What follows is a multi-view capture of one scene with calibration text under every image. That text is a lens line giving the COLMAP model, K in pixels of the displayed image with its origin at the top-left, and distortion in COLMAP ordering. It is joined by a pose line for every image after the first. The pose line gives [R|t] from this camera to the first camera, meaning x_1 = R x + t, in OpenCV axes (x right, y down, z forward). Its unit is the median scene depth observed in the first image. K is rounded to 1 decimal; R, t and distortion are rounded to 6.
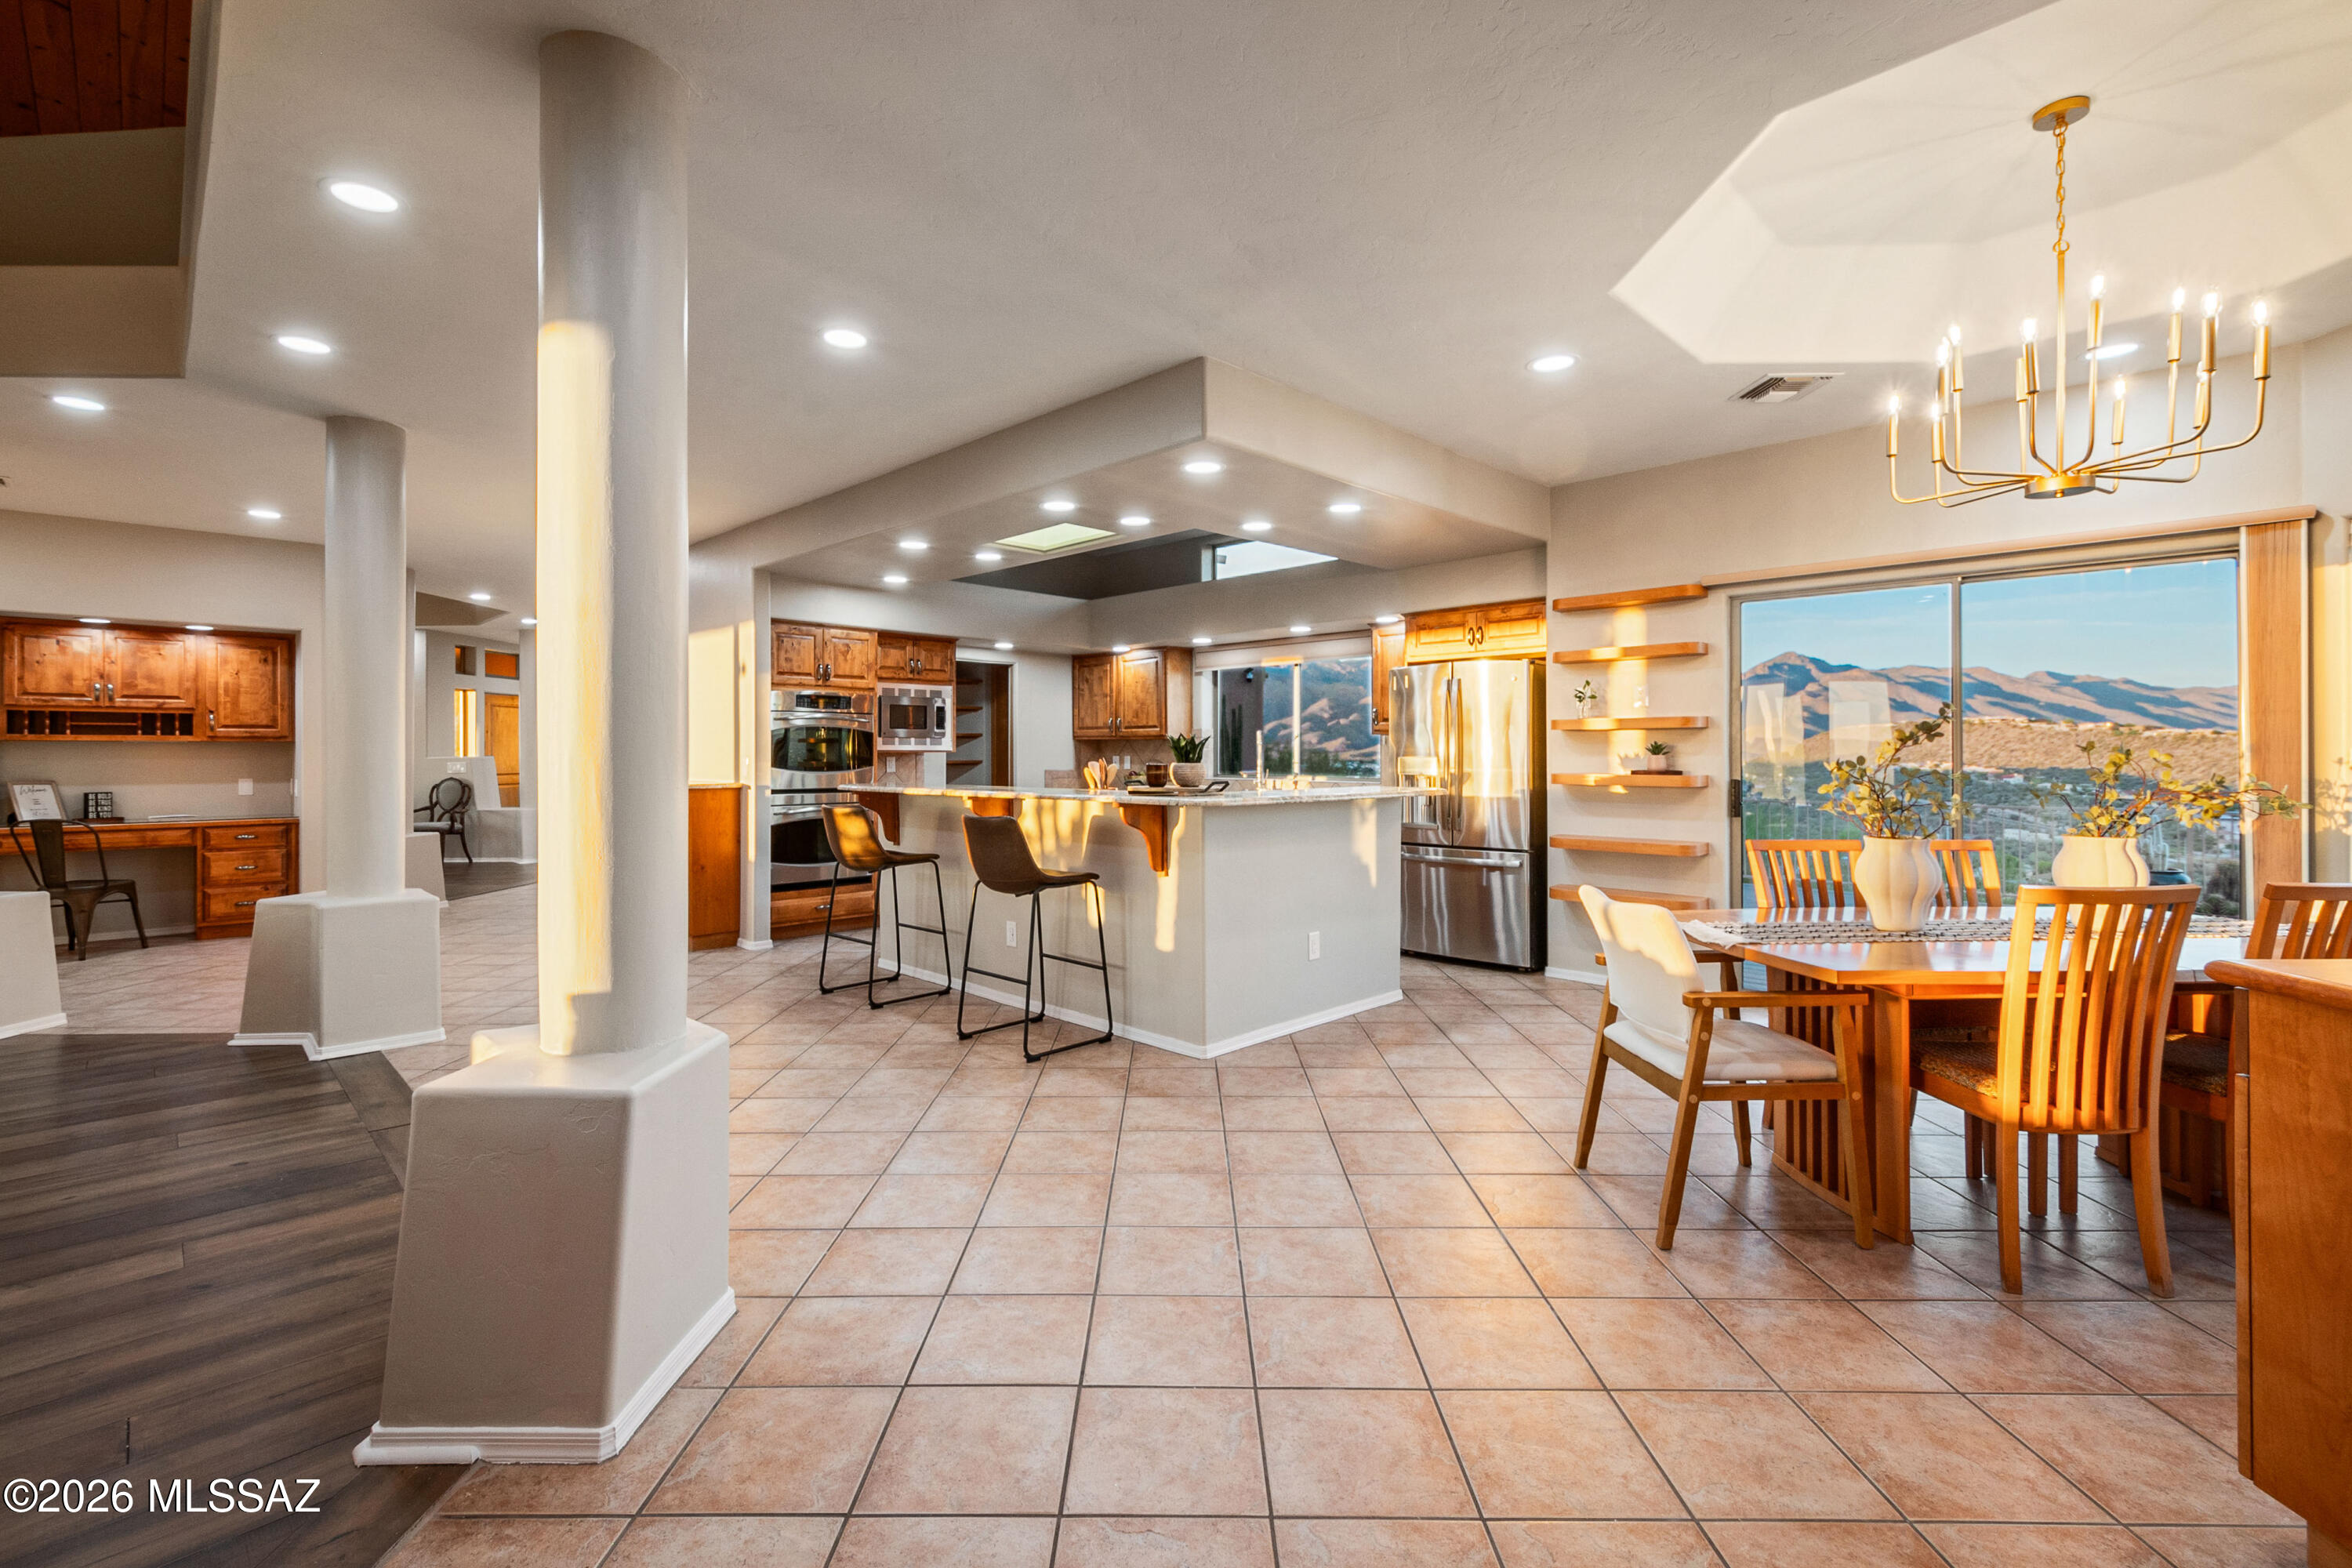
lens RADIAL K [[1026.0, 0, 1179.9], [0, 1026.0, 755.0], [0, 0, 1]] dist [0.001724, -0.000031]
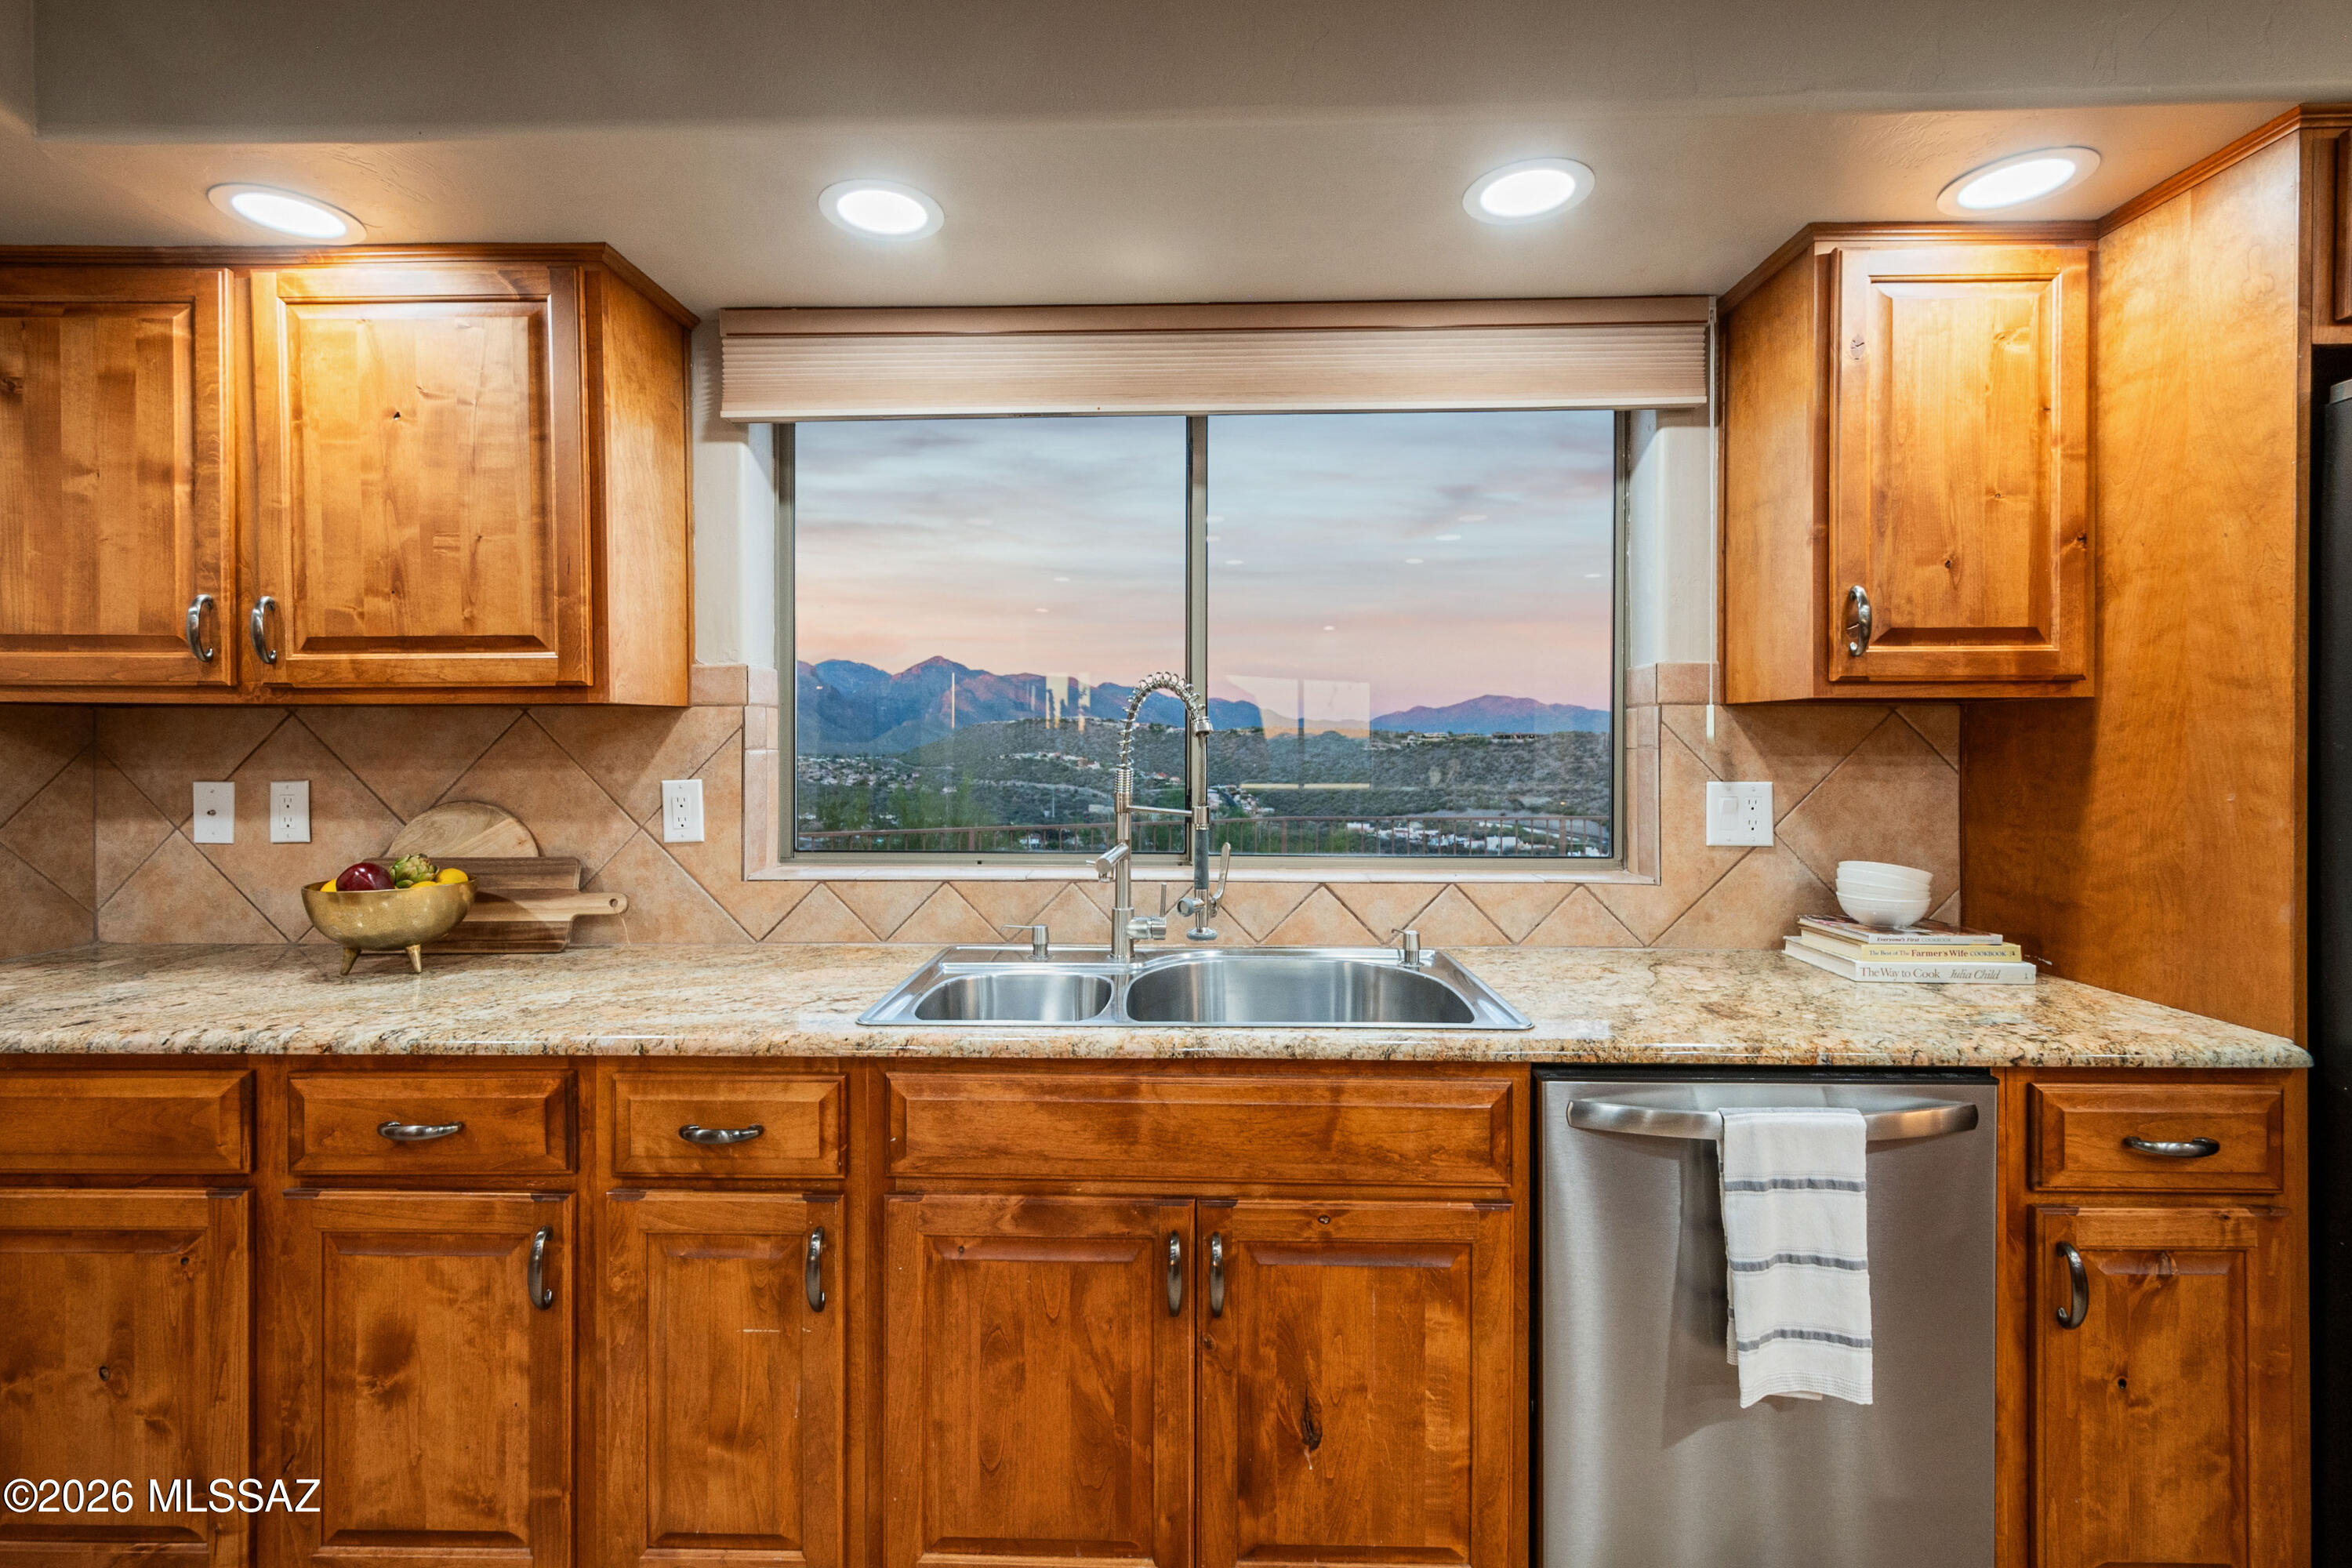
lens RADIAL K [[1034.2, 0, 1178.5], [0, 1034.2, 756.2], [0, 0, 1]] dist [0.004341, 0.000622]
pose [[0.727498, -0.007158, 0.686073, -0.112853], [0.000993, 0.999956, 0.009380, -0.011506], [-0.686109, -0.006142, 0.727473, 1.218666]]
